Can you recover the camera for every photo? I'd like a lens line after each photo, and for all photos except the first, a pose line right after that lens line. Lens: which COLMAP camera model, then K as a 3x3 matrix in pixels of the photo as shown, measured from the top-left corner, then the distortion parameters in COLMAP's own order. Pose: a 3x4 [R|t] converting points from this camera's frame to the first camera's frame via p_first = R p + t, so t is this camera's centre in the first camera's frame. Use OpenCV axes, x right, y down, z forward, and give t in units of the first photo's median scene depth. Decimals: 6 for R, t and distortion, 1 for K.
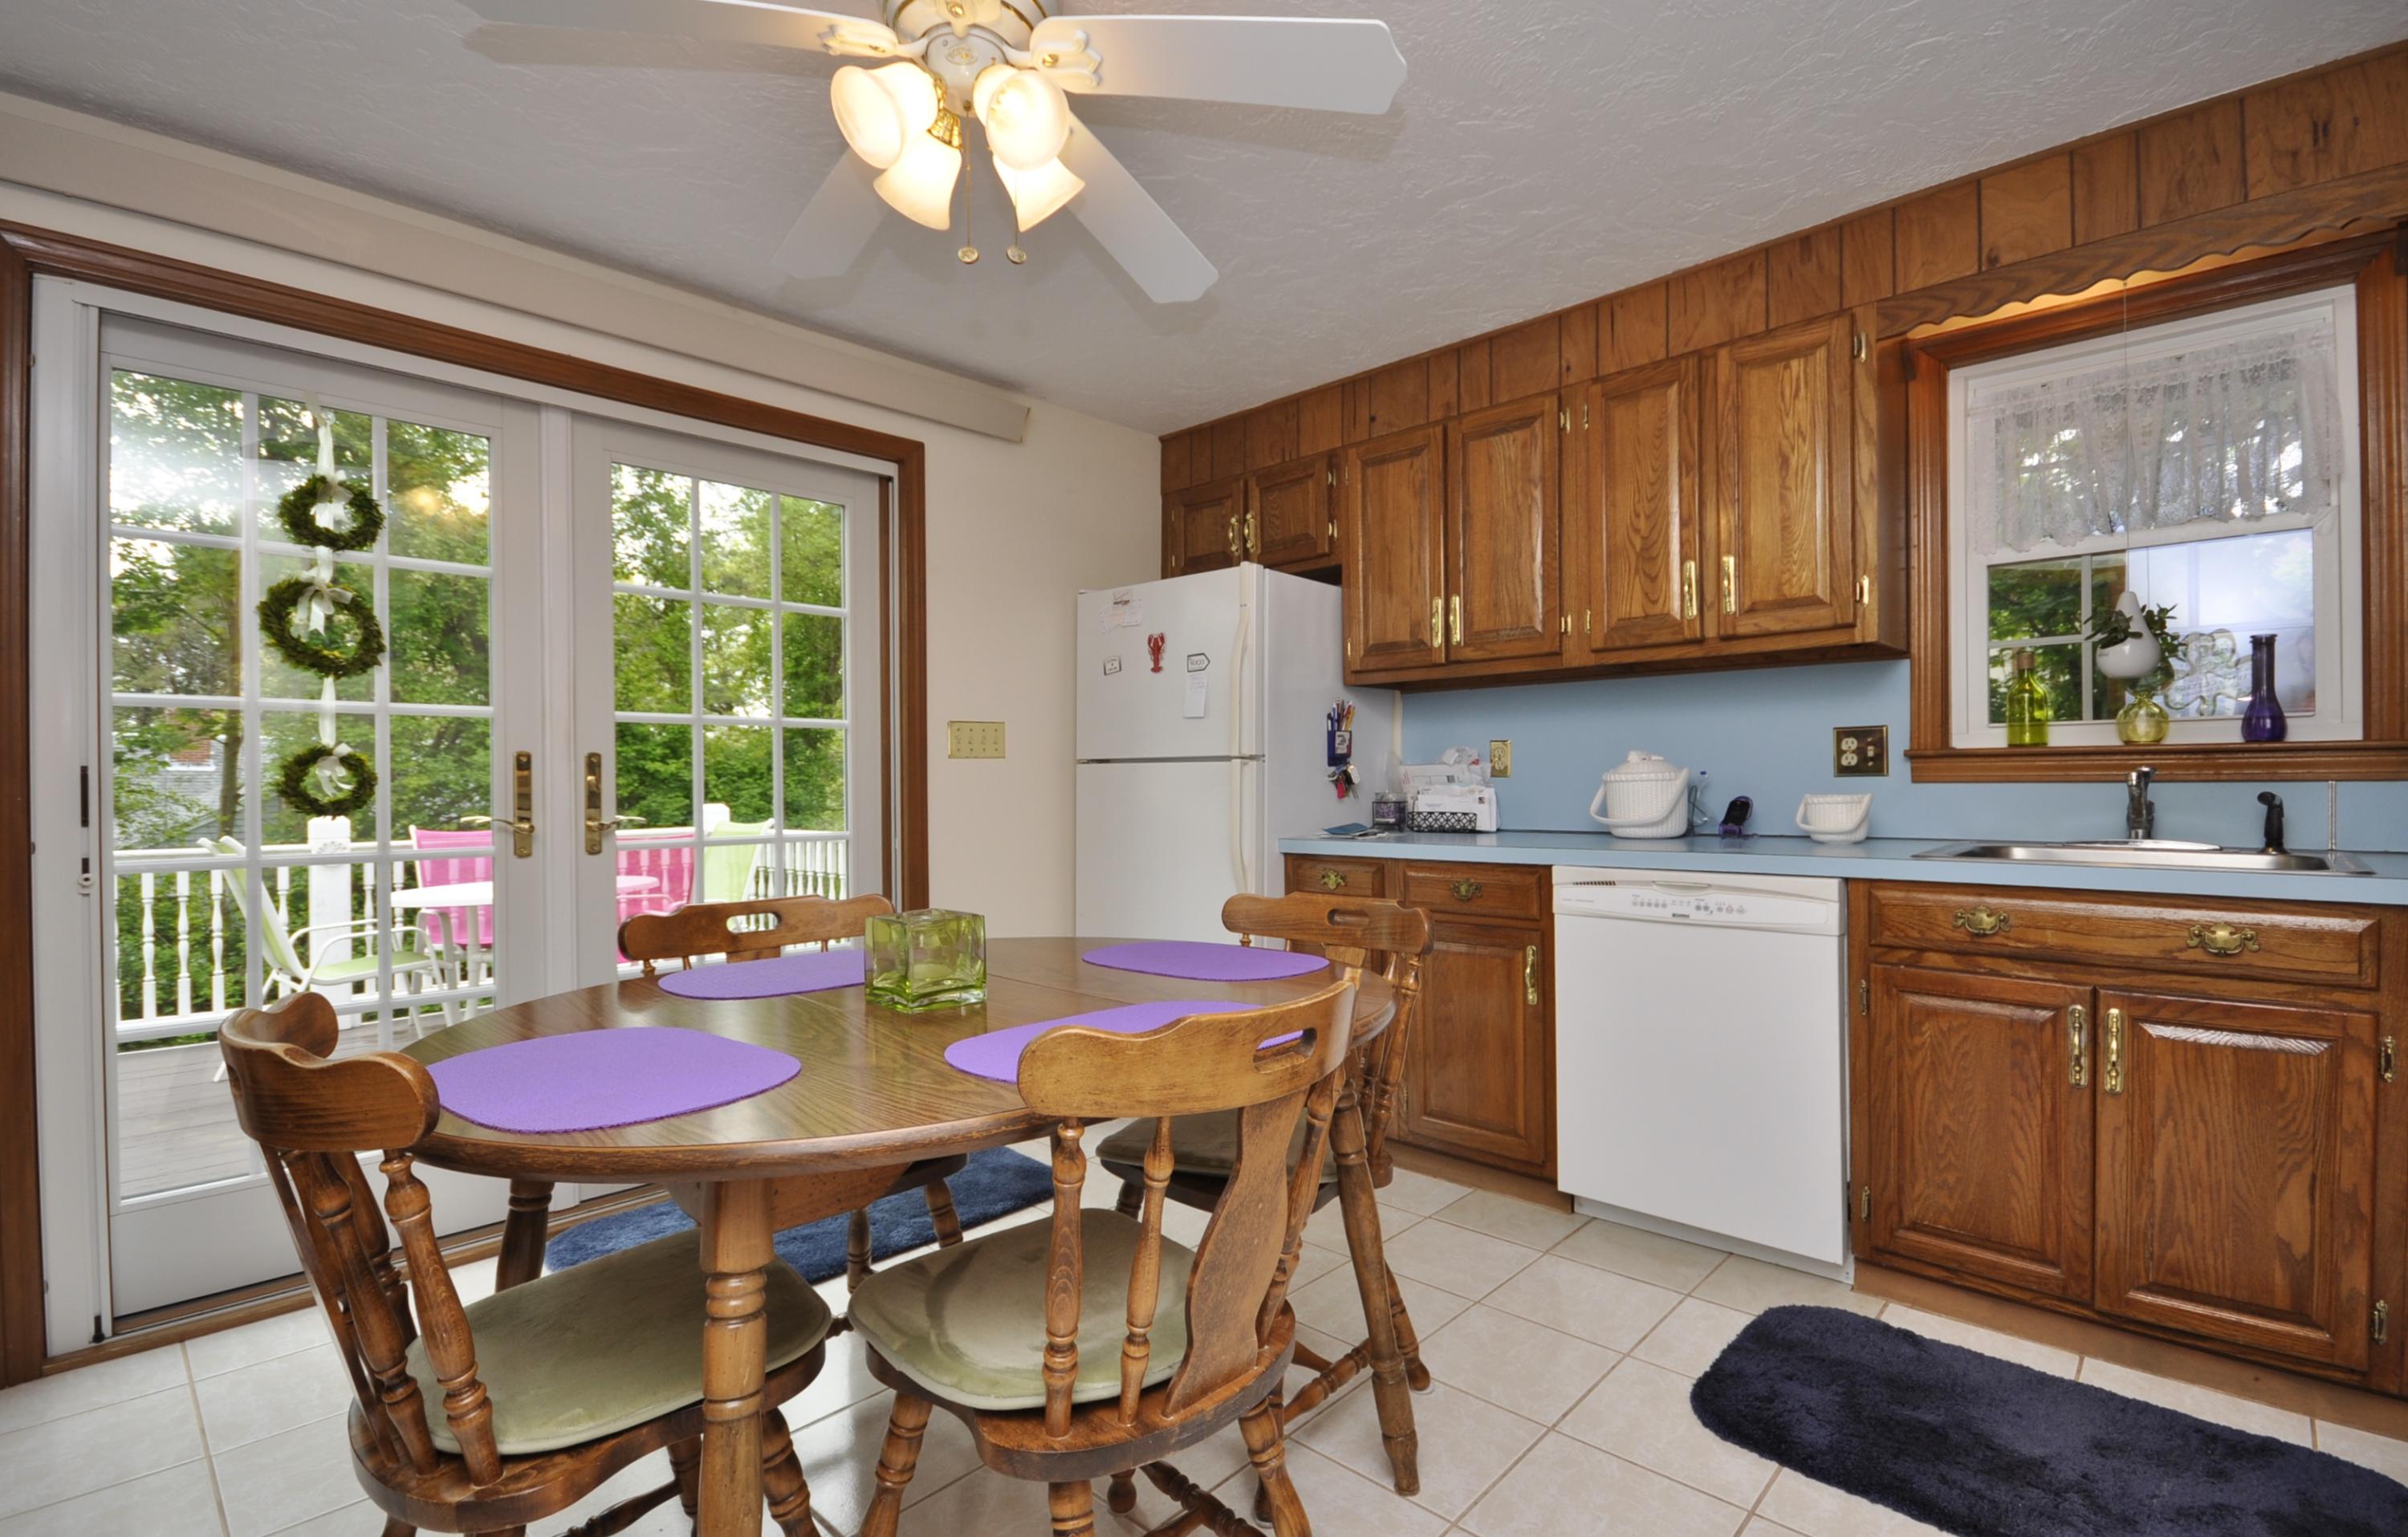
lens RADIAL K [[1095.3, 0, 1197.4], [0, 1095.3, 778.8], [0, 0, 1]] dist [0.000629, -0.000047]
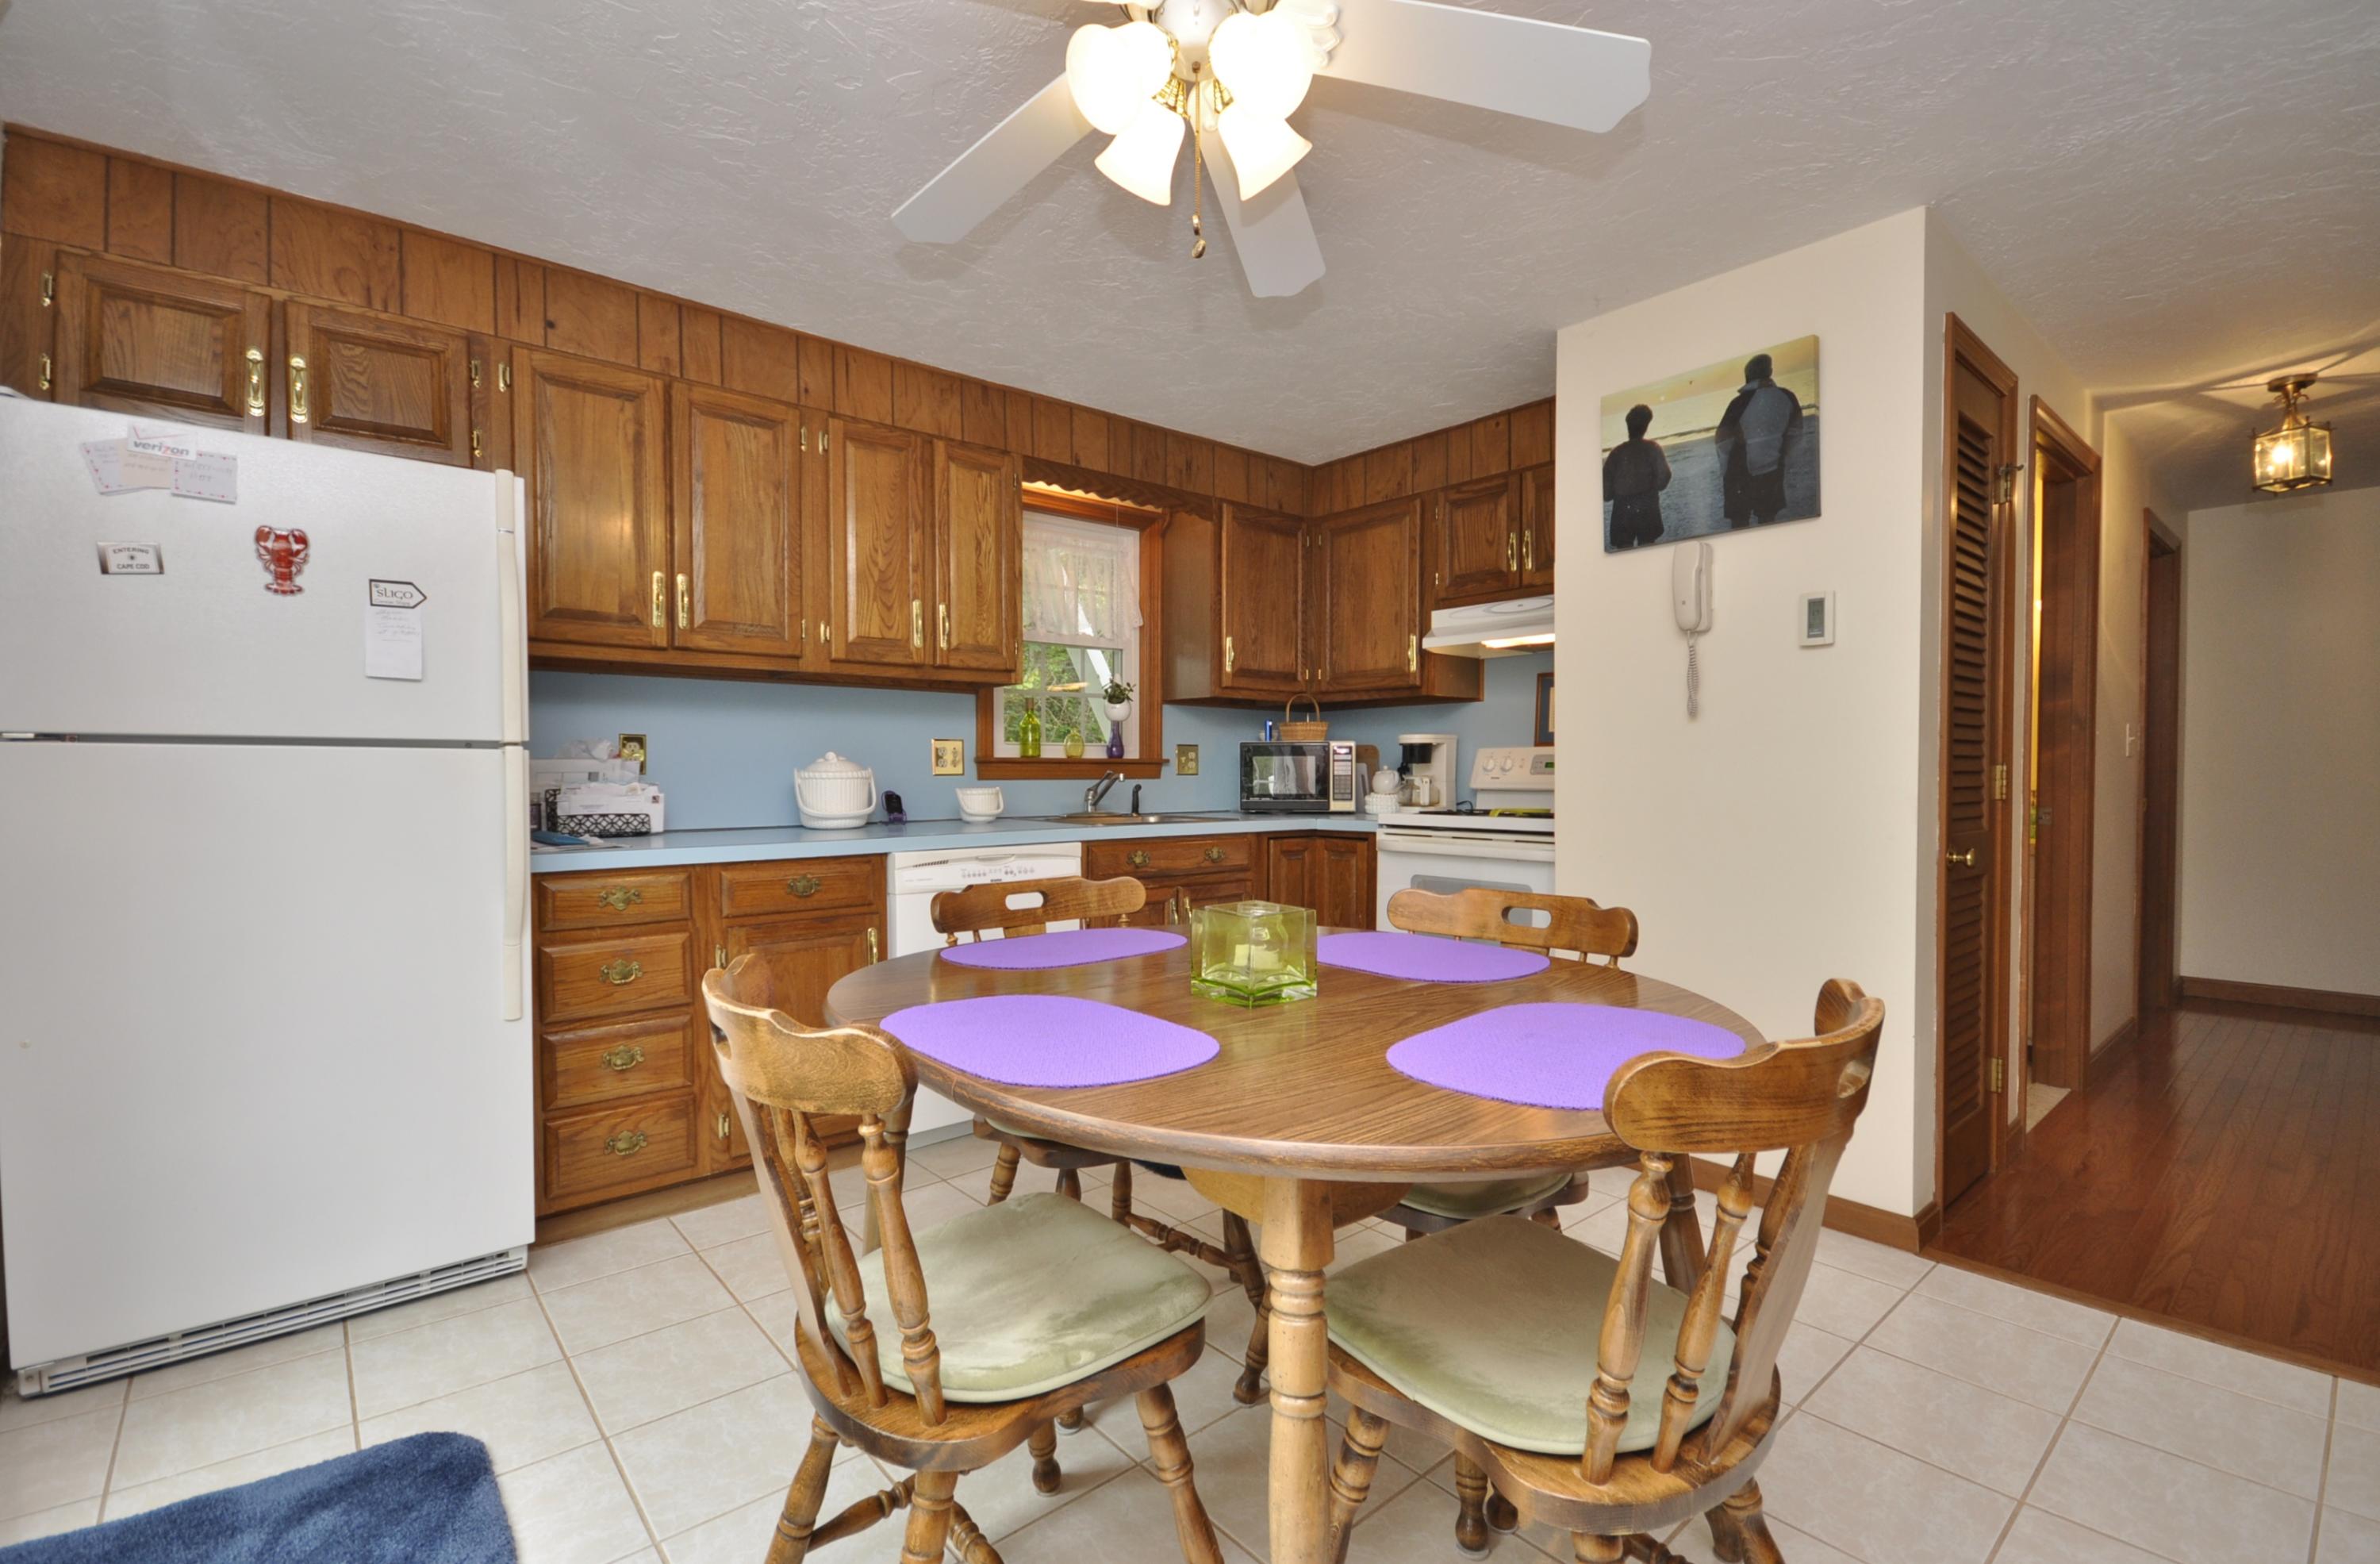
lens RADIAL K [[1073.5, 0, 1185.6], [0, 1073.5, 781.3], [0, 0, 1]] dist [0.023296, -0.001149]
pose [[0.094673, -0.001311, 0.995508, -0.674624], [-0.000920, 0.999999, 0.001405, 0.003329], [-0.995508, -0.001049, 0.094671, 0.535460]]
